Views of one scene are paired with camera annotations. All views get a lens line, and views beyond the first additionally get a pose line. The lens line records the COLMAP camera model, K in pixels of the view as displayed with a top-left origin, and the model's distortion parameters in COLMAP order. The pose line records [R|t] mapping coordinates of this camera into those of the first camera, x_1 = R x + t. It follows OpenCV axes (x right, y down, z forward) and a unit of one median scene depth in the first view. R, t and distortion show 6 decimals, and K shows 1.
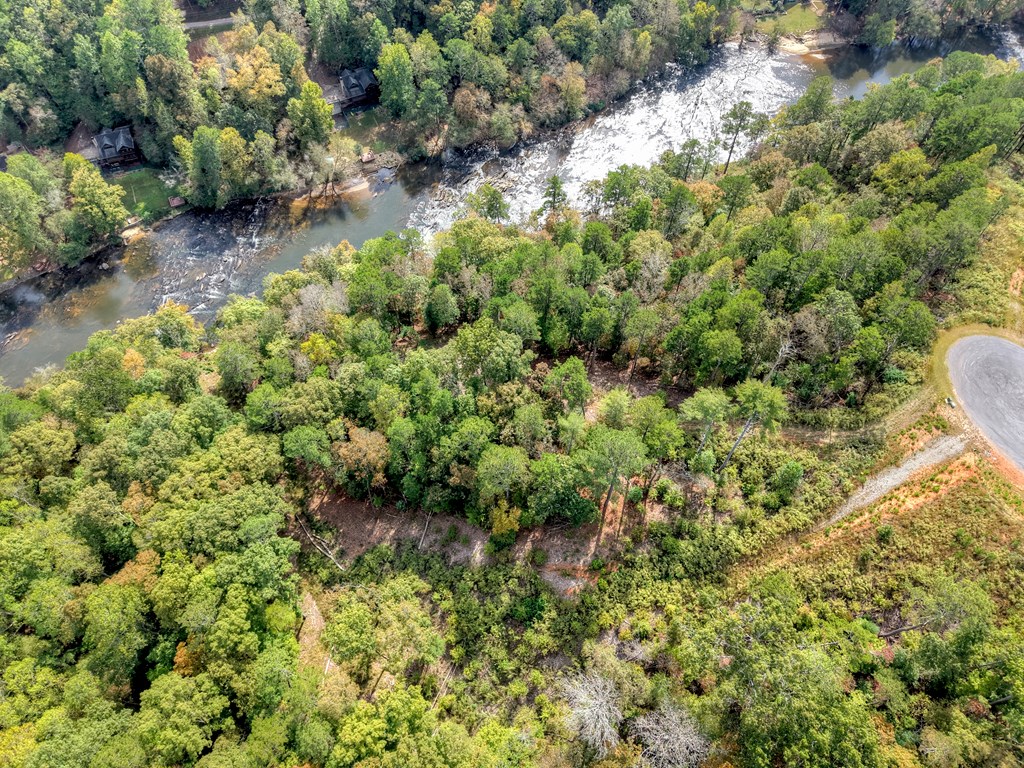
lens RADIAL K [[678.2, 0, 512.0], [0, 678.2, 384.0], [0, 0, 1]] dist [0.038148, -0.037944]
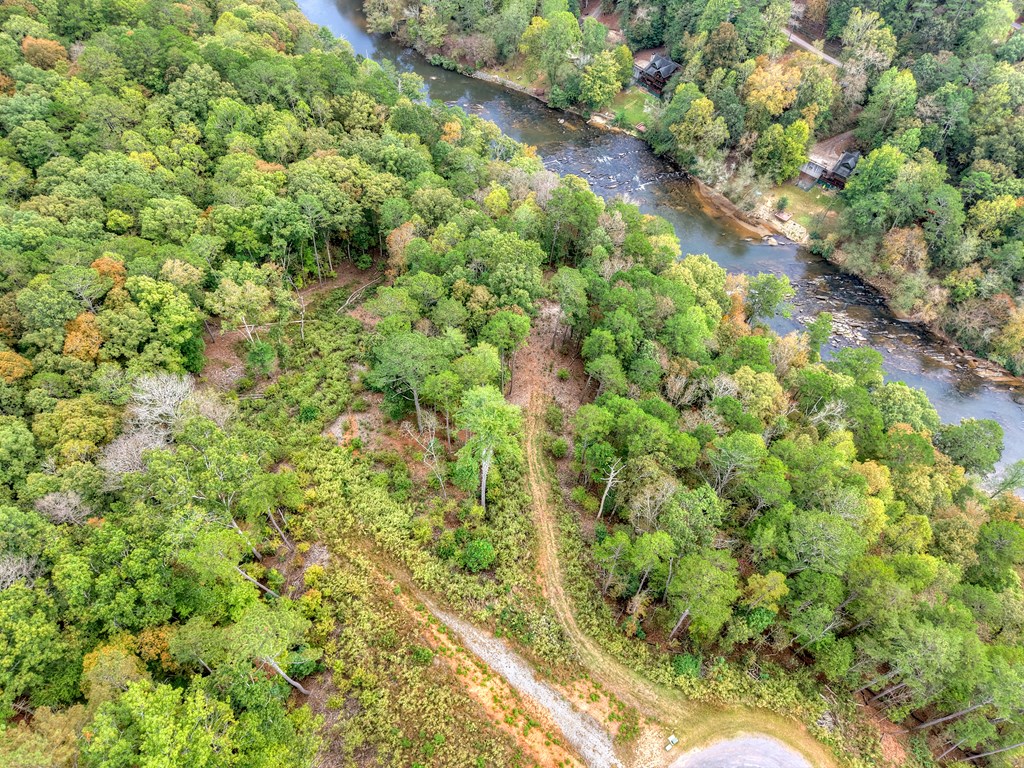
lens RADIAL K [[675.0, 0, 512.0], [0, 675.0, 384.0], [0, 0, 1]] dist [0.080673, -0.129212]
pose [[0.359639, 0.757287, -0.545138, 0.365679], [-0.820758, 0.534653, 0.201251, -0.088724], [0.443865, 0.375049, 0.813832, 0.141261]]
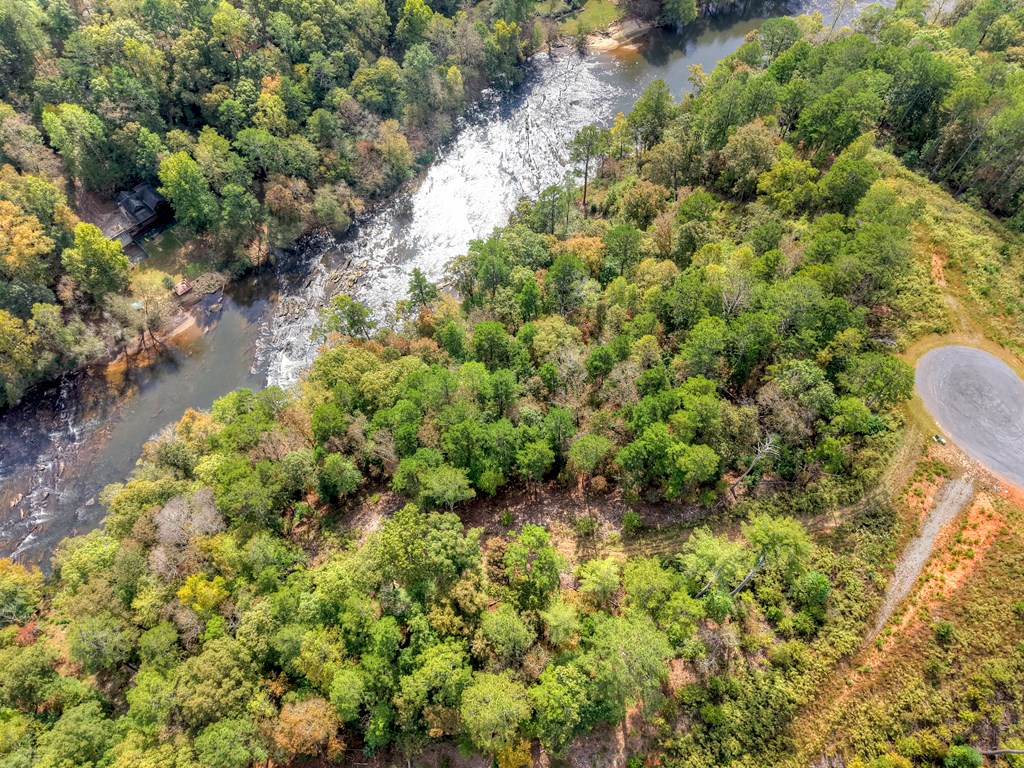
lens RADIAL K [[684.4, 0, 511.5], [0, 684.4, 392.7], [0, 0, 1]] dist [0.015258, -0.005137]
pose [[0.940216, -0.299852, 0.161504, -0.007602], [0.298096, 0.953873, 0.035581, -0.124055], [-0.164723, 0.014690, 0.986230, 0.108474]]
